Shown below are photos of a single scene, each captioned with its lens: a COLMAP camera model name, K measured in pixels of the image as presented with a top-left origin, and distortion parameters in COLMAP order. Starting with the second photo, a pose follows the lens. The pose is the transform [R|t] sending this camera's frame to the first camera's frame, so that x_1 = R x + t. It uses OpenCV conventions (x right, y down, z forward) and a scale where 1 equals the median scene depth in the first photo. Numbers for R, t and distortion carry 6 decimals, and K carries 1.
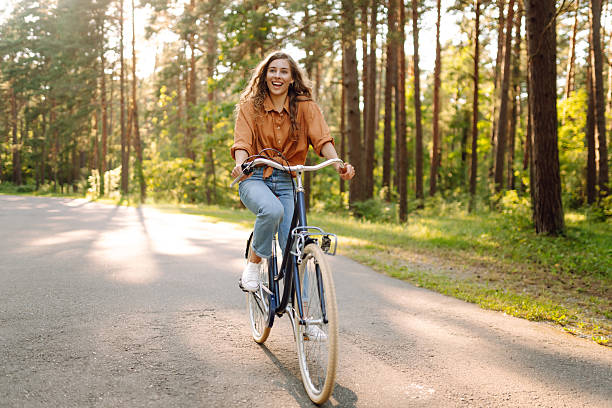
lens RADIAL K [[548.7, 0, 306.0], [0, 548.7, 204.0], [0, 0, 1]] dist [-0.012108, 0.002794]
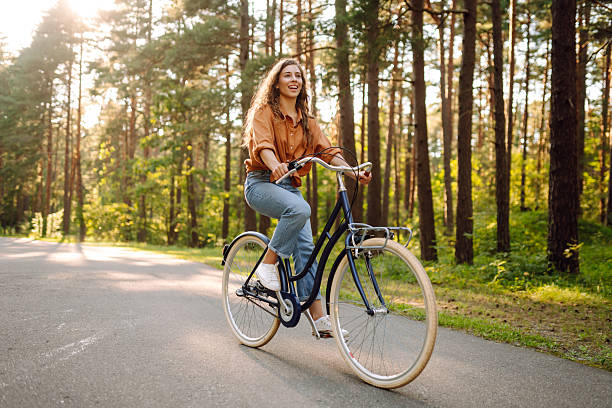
lens RADIAL K [[548.7, 0, 306.0], [0, 548.7, 204.0], [0, 0, 1]] dist [-0.012108, 0.002794]
pose [[0.995515, 0.014593, 0.093476, 0.045030], [-0.006406, 0.996162, -0.087289, 0.012631], [-0.094391, 0.086299, 0.991788, -0.138646]]
